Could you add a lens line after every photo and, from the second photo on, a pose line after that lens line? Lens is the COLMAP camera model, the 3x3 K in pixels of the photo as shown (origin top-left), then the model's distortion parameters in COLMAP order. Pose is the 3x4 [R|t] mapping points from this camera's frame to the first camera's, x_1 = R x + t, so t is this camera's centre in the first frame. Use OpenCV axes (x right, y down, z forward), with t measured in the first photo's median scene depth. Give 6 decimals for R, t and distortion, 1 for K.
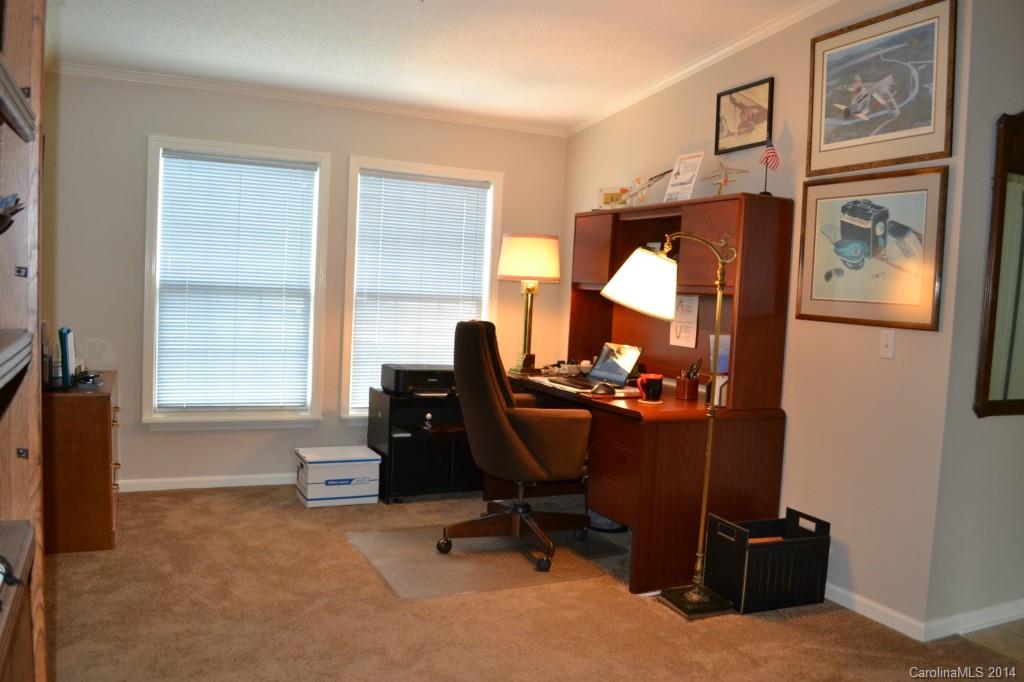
lens RADIAL K [[829.3, 0, 512.0], [0, 829.3, 341.0], [0, 0, 1]] dist [-0.082932, -0.002217]
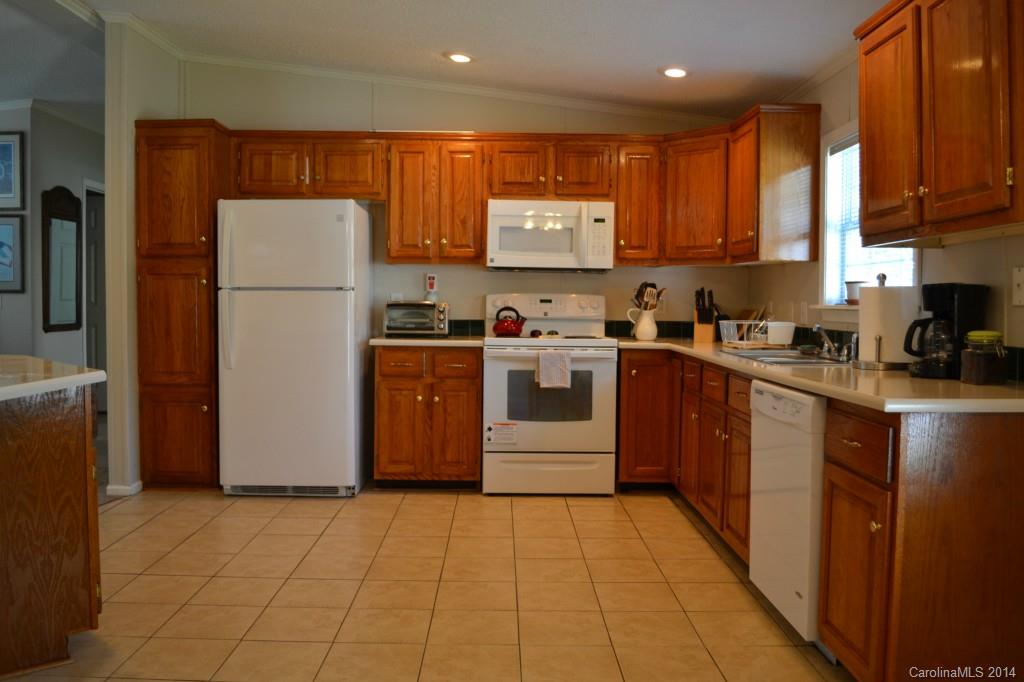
lens RADIAL K [[829.3, 0, 512.0], [0, 829.3, 341.0], [0, 0, 1]] dist [-0.082932, -0.002217]
pose [[0.413682, -0.089077, 0.906053, -0.720123], [0.070057, 0.995366, 0.065872, 0.054177], [-0.907722, 0.036225, 0.418005, -0.861857]]
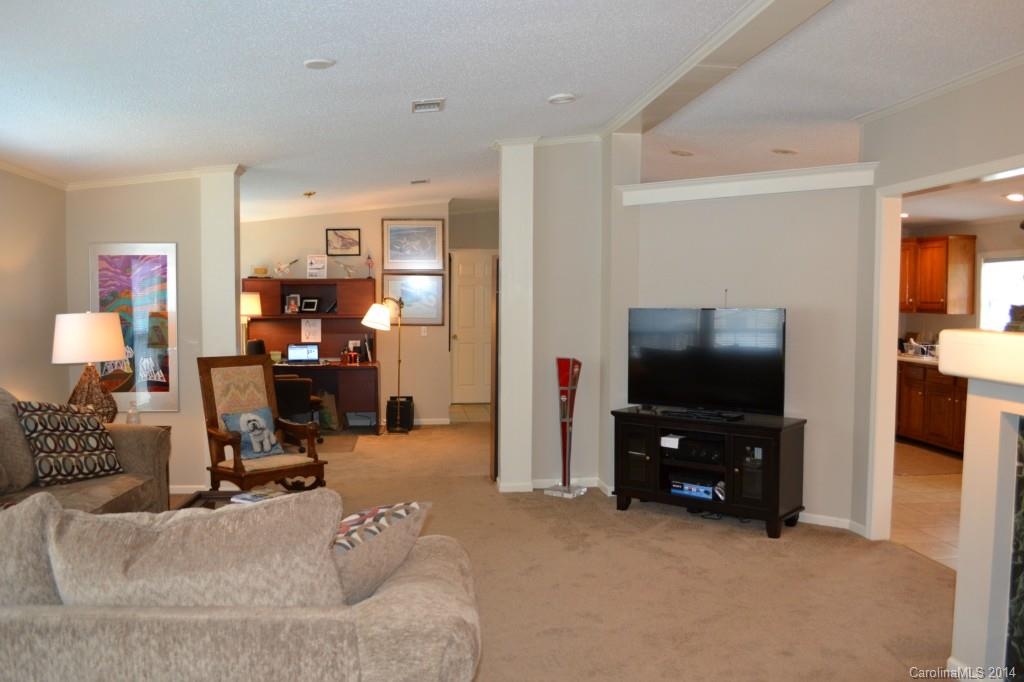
lens RADIAL K [[829.3, 0, 512.0], [0, 829.3, 341.0], [0, 0, 1]] dist [-0.082932, -0.002217]
pose [[0.312213, -0.086961, 0.946024, -2.092619], [0.071564, 0.995125, 0.067857, -0.131141], [-0.947313, 0.046515, 0.316914, -0.233447]]
